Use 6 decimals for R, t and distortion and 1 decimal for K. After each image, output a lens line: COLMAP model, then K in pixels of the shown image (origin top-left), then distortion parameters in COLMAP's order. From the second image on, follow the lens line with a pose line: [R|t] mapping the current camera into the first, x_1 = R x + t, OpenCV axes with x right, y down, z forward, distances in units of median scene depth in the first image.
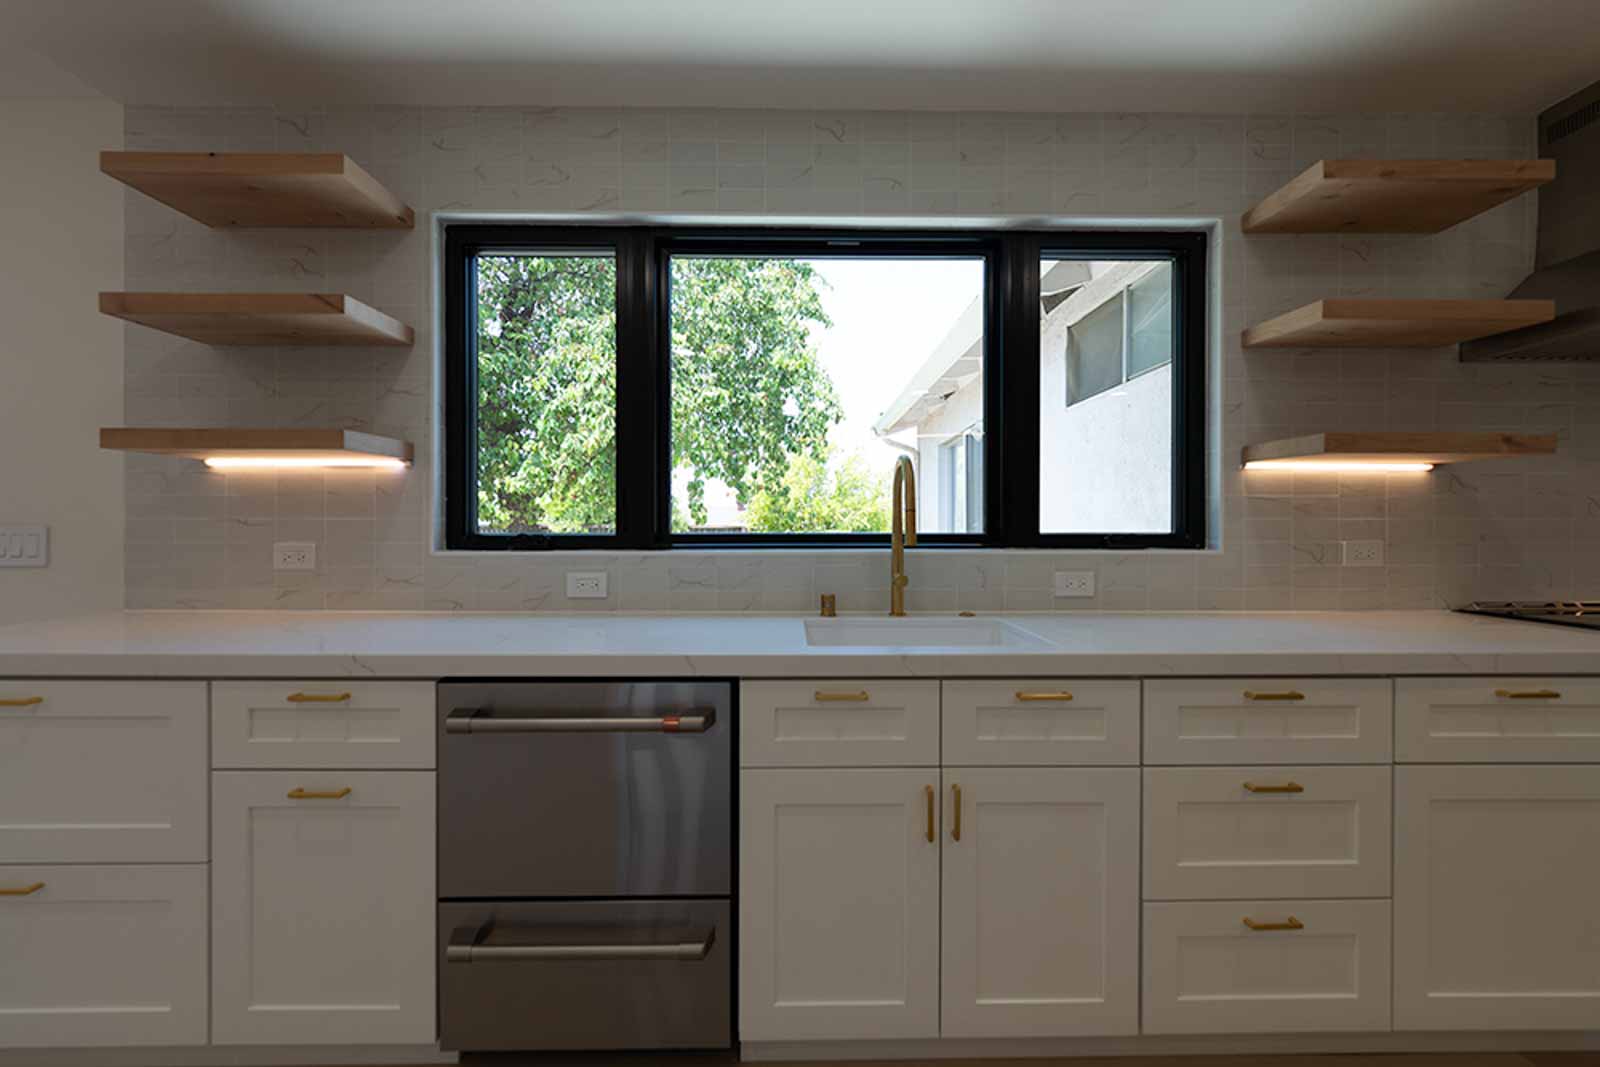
lens RADIAL K [[643.6, 0, 799.2], [0, 643.6, 530.1], [0, 0, 1]] dist [0.000162, -0.000397]
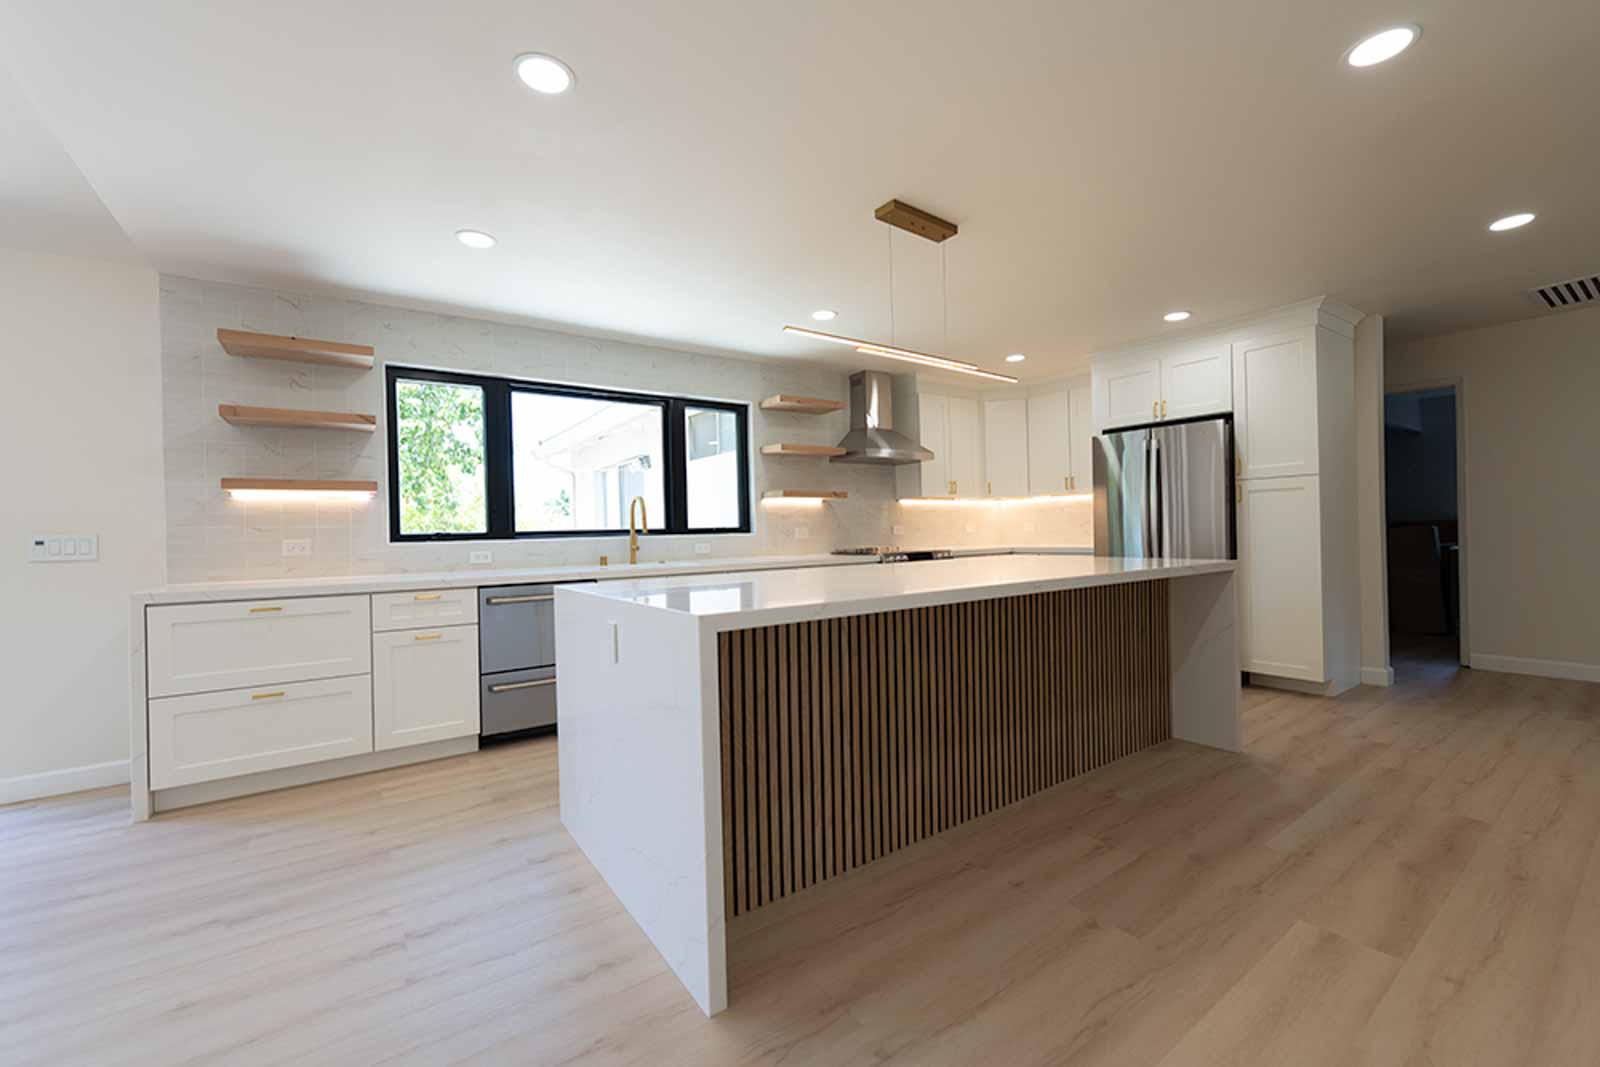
lens RADIAL K [[659.9, 0, 800.0], [0, 659.9, 533.5], [0, 0, 1]] dist [0.000198, -0.000036]
pose [[0.829521, -0.021958, 0.558044, -0.649054], [0.028481, 0.999590, -0.003004, 0.045436], [-0.557749, 0.018386, 0.829806, -1.254784]]
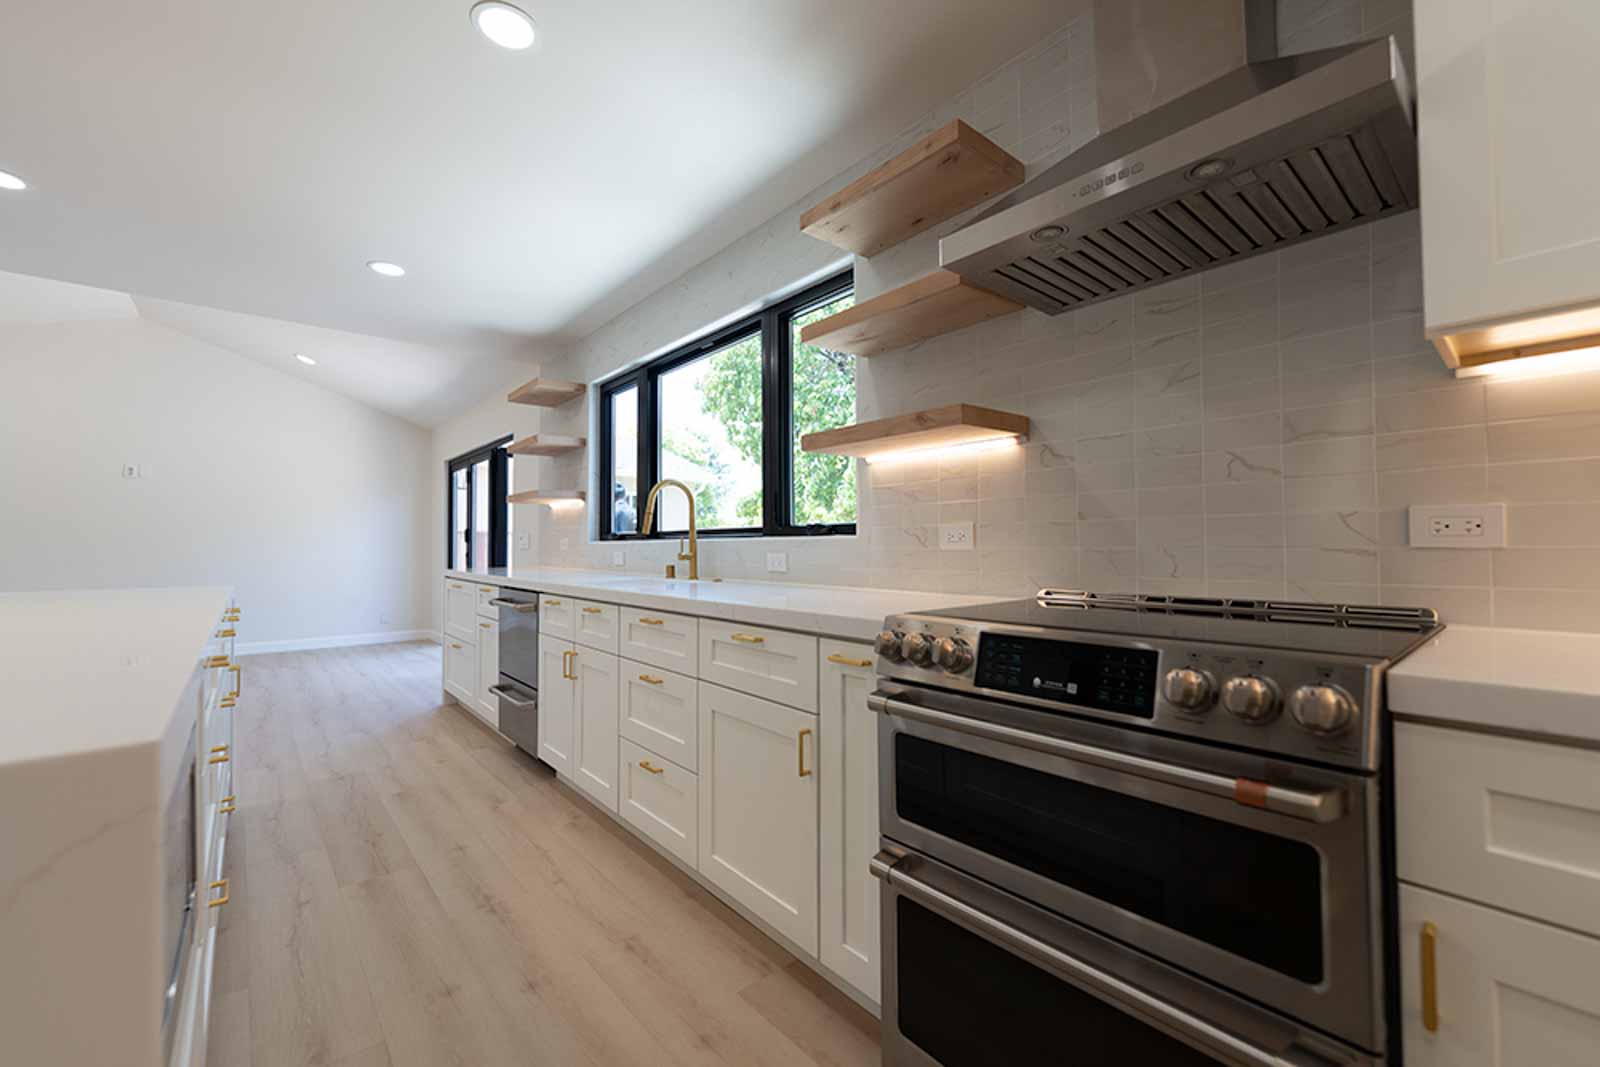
lens RADIAL K [[643.6, 0, 799.2], [0, 643.6, 530.1], [0, 0, 1]] dist [0.000162, -0.000397]
pose [[0.631673, -0.021202, -0.774945, 1.496694], [0.004990, 0.999716, -0.023283, 0.048977], [0.775219, 0.010840, 0.631600, 0.190608]]
